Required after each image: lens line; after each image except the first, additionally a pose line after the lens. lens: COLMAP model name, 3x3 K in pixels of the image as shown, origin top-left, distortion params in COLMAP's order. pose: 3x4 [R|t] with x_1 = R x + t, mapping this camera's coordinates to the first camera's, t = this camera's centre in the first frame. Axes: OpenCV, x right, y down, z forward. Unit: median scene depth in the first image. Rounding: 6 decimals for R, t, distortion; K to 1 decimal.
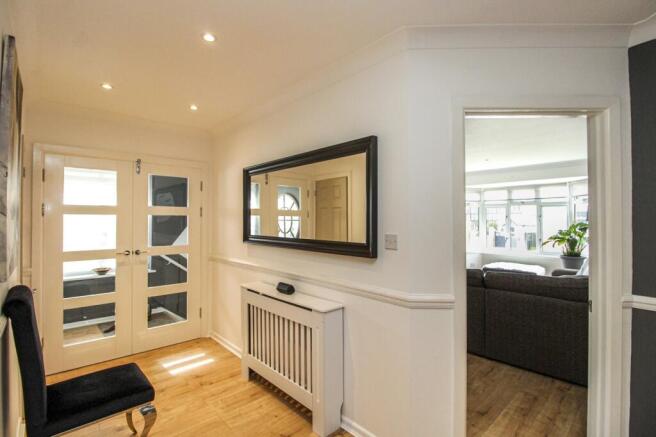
lens RADIAL K [[312.4, 0, 328.8], [0, 312.4, 219.6], [0, 0, 1]] dist [-0.017079, -0.003960]
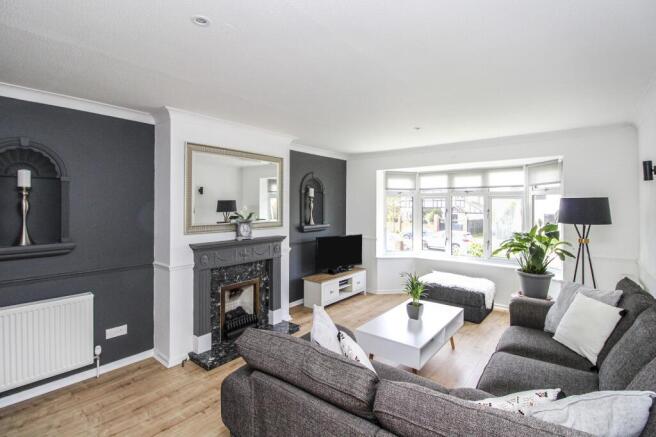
lens RADIAL K [[312.4, 0, 327.0], [0, 312.4, 212.6], [0, 0, 1]] dist [-0.017079, -0.003960]
pose [[0.990034, -0.004242, 0.140766, 0.196819], [0.001173, 0.999760, 0.021872, -0.024270], [-0.140825, -0.021488, 0.989801, 0.321424]]
